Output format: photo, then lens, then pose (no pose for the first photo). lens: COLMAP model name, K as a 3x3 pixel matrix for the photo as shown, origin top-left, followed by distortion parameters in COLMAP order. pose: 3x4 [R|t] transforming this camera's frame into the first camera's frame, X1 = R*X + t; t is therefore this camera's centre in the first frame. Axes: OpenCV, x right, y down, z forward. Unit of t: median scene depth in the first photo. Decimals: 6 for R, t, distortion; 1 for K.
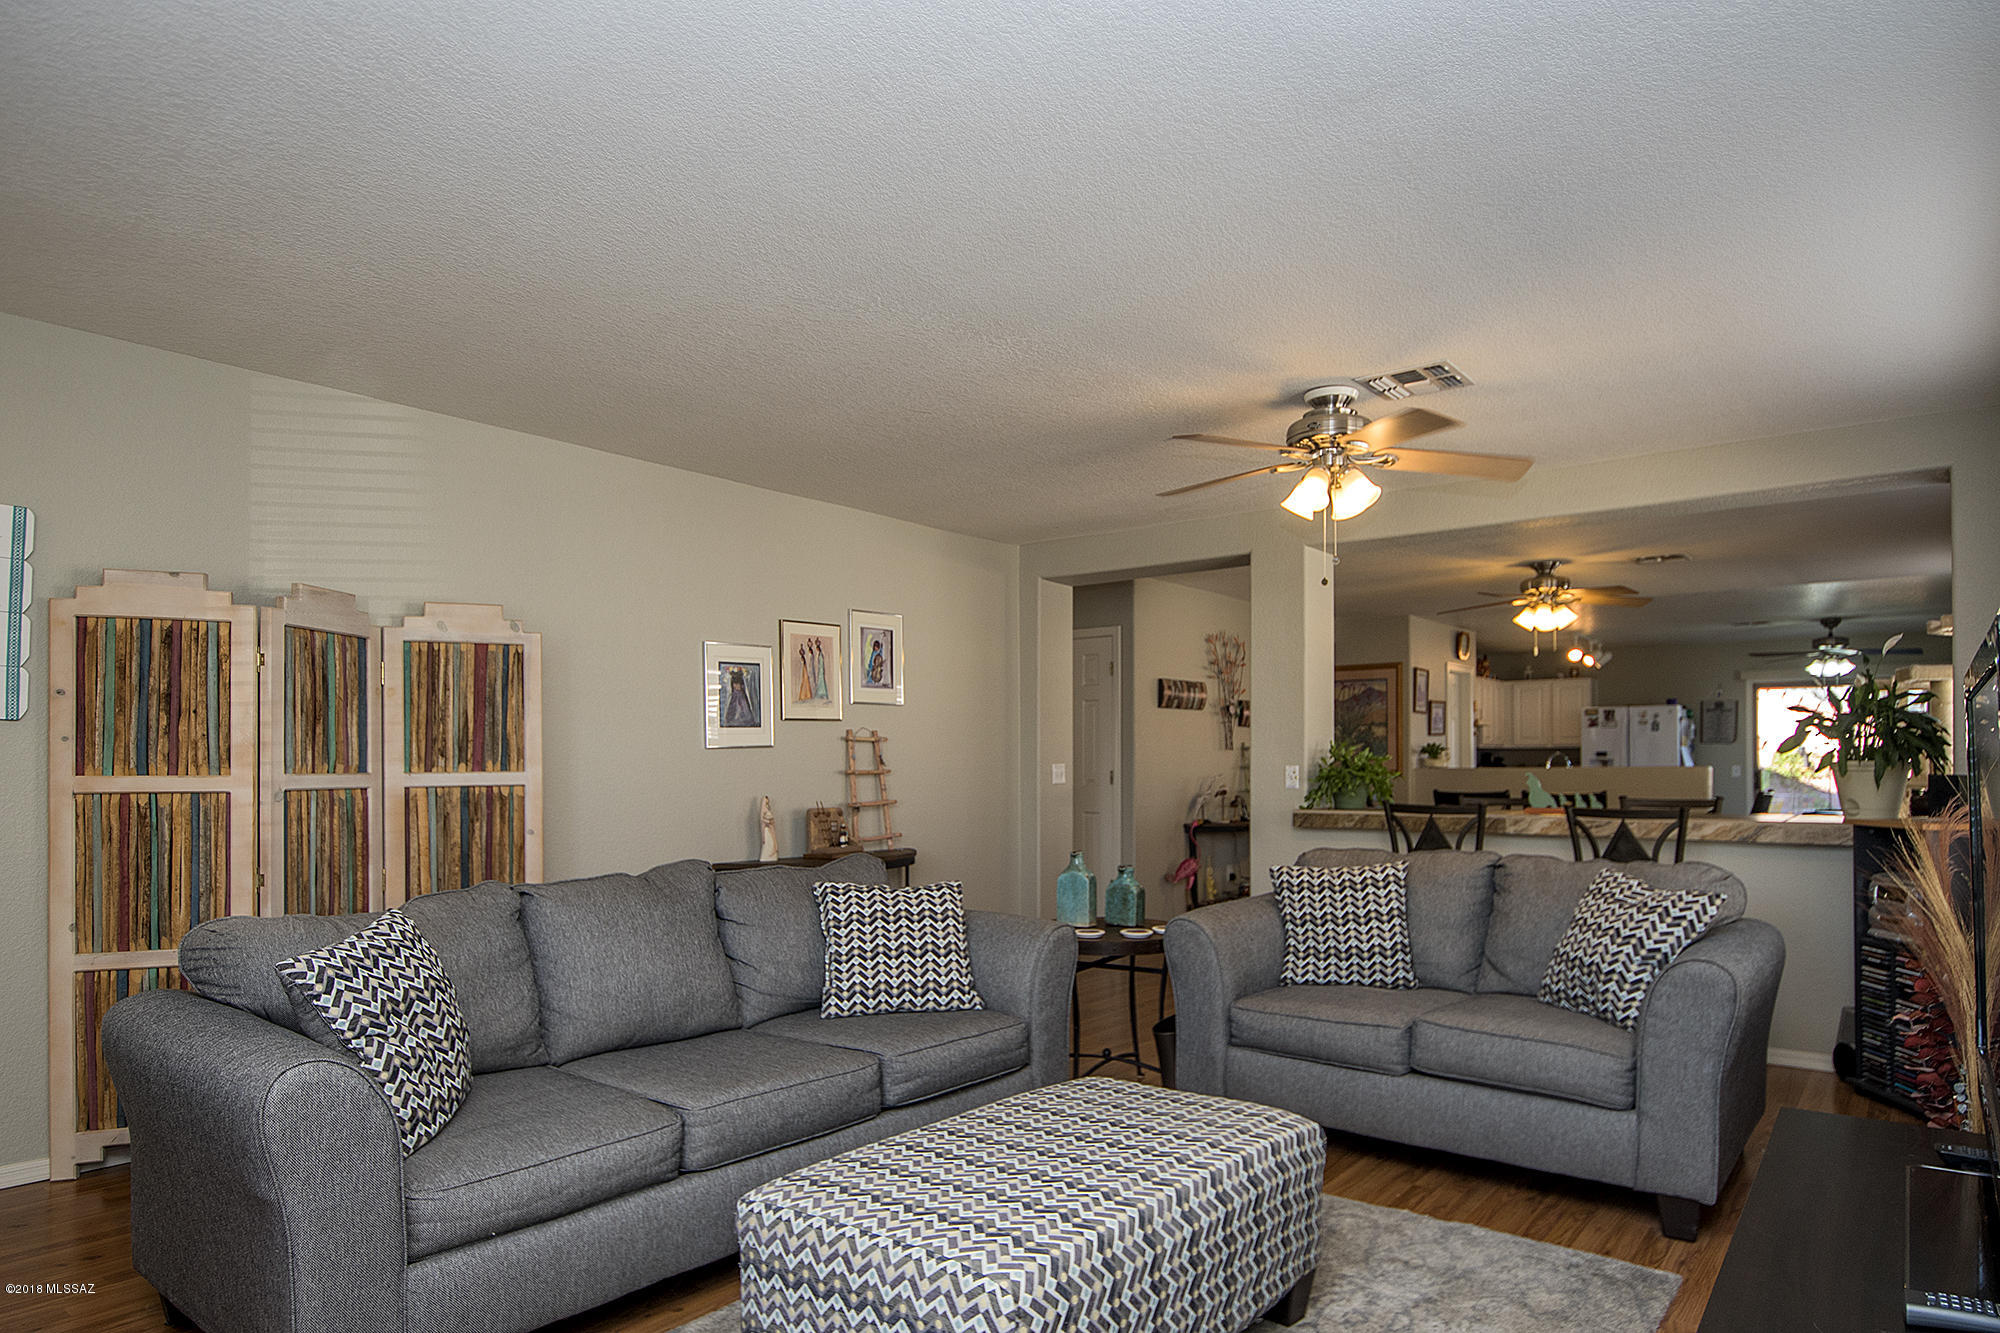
lens RADIAL K [[1175.6, 0, 1043.8], [0, 1175.6, 756.3], [0, 0, 1]] dist [0.012164, 0.000154]
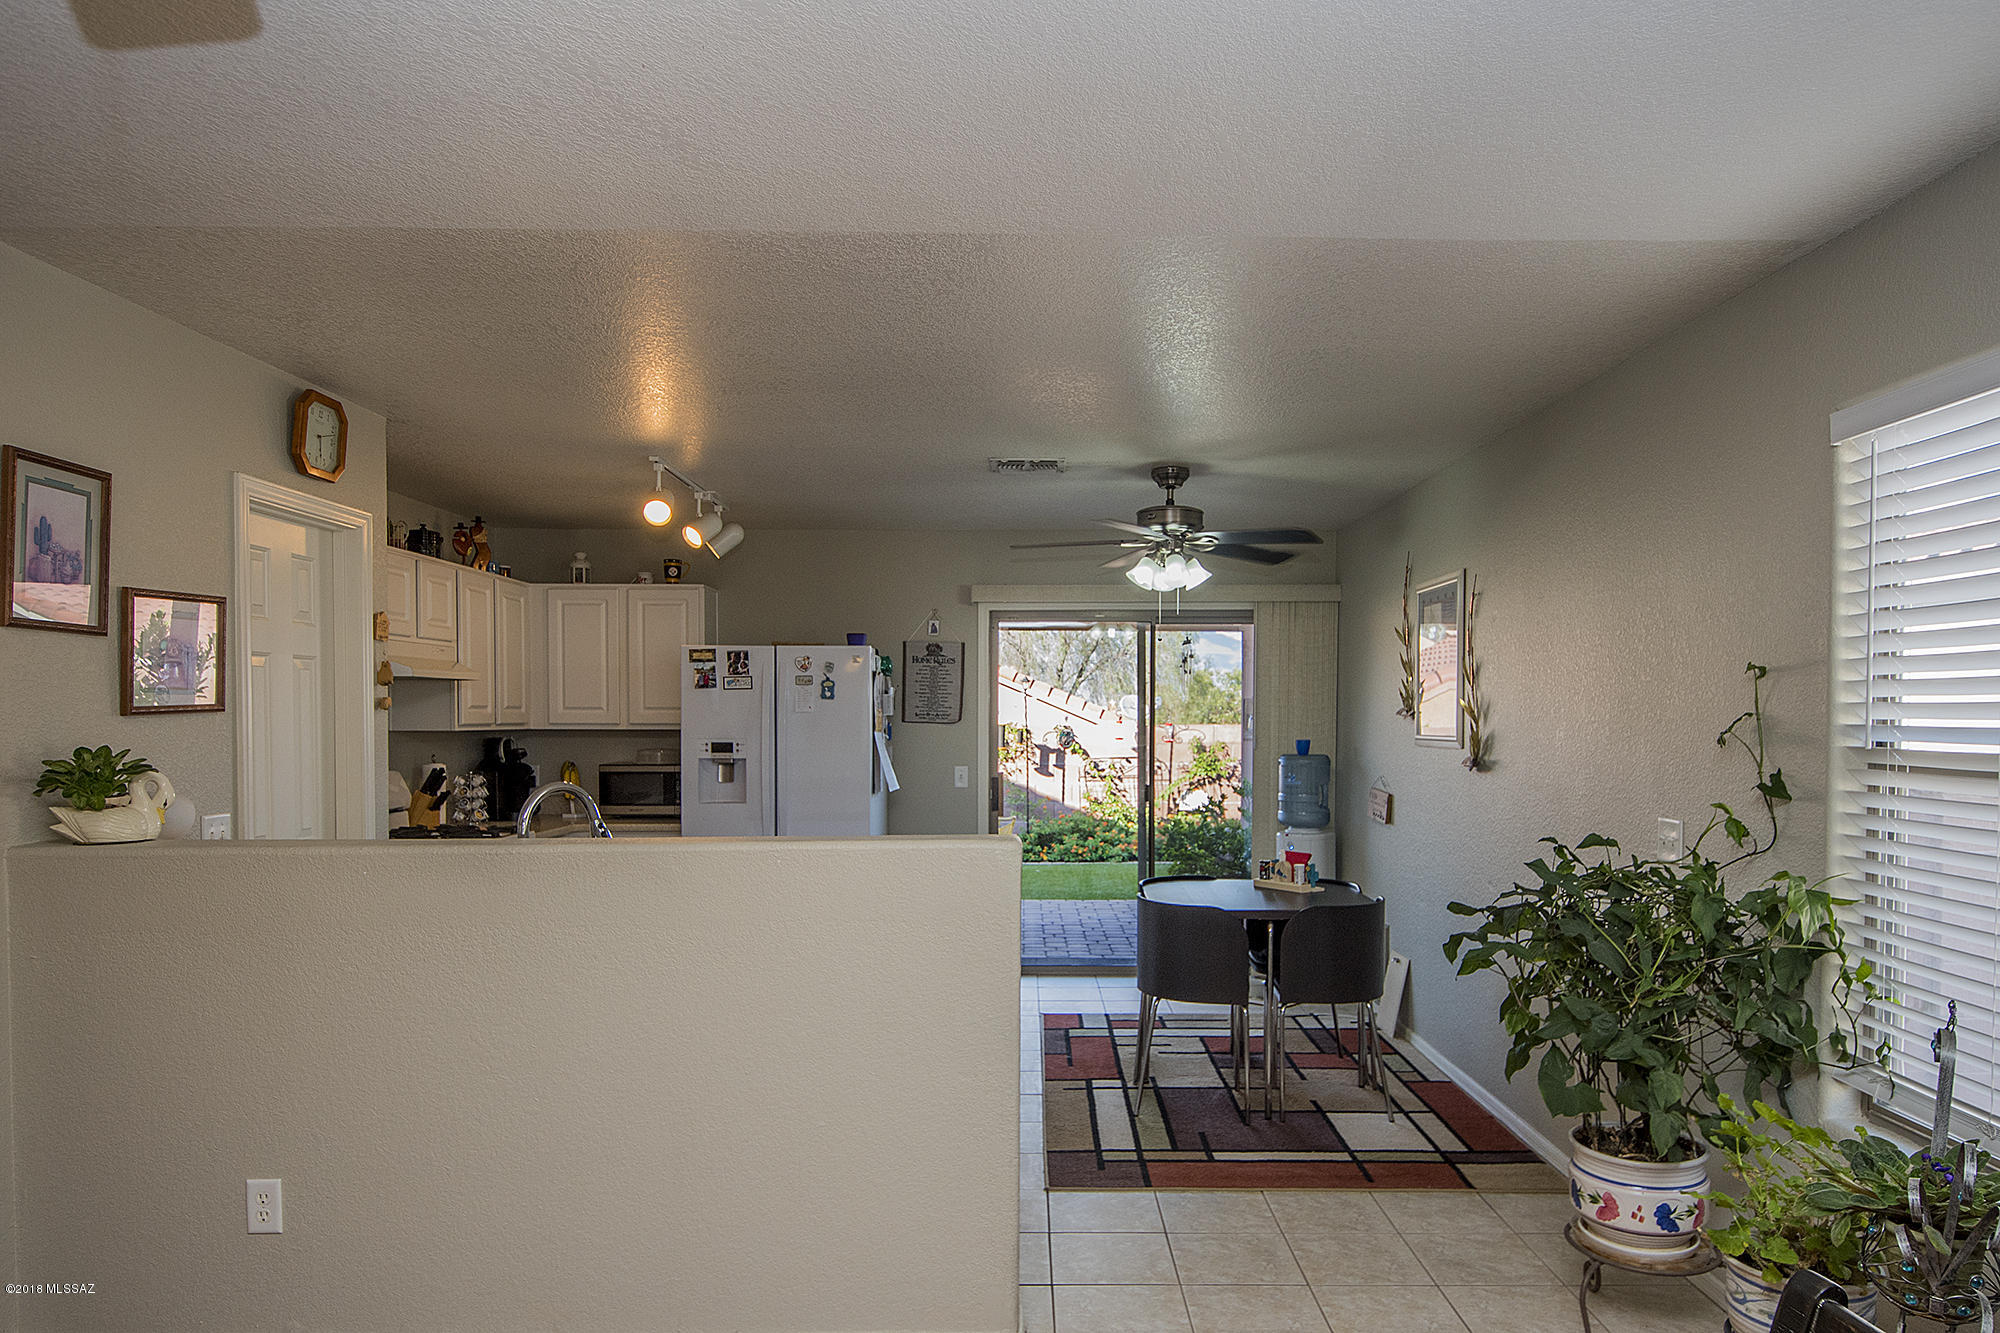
lens RADIAL K [[1285.4, 0, 1026.8], [0, 1285.4, 739.7], [0, 0, 1]] dist [-0.001720, 0.000056]
pose [[0.793052, -0.008207, 0.609099, 0.605991], [-0.007153, 0.999715, 0.022783, -0.039877], [-0.609112, -0.022425, 0.792767, 1.227006]]
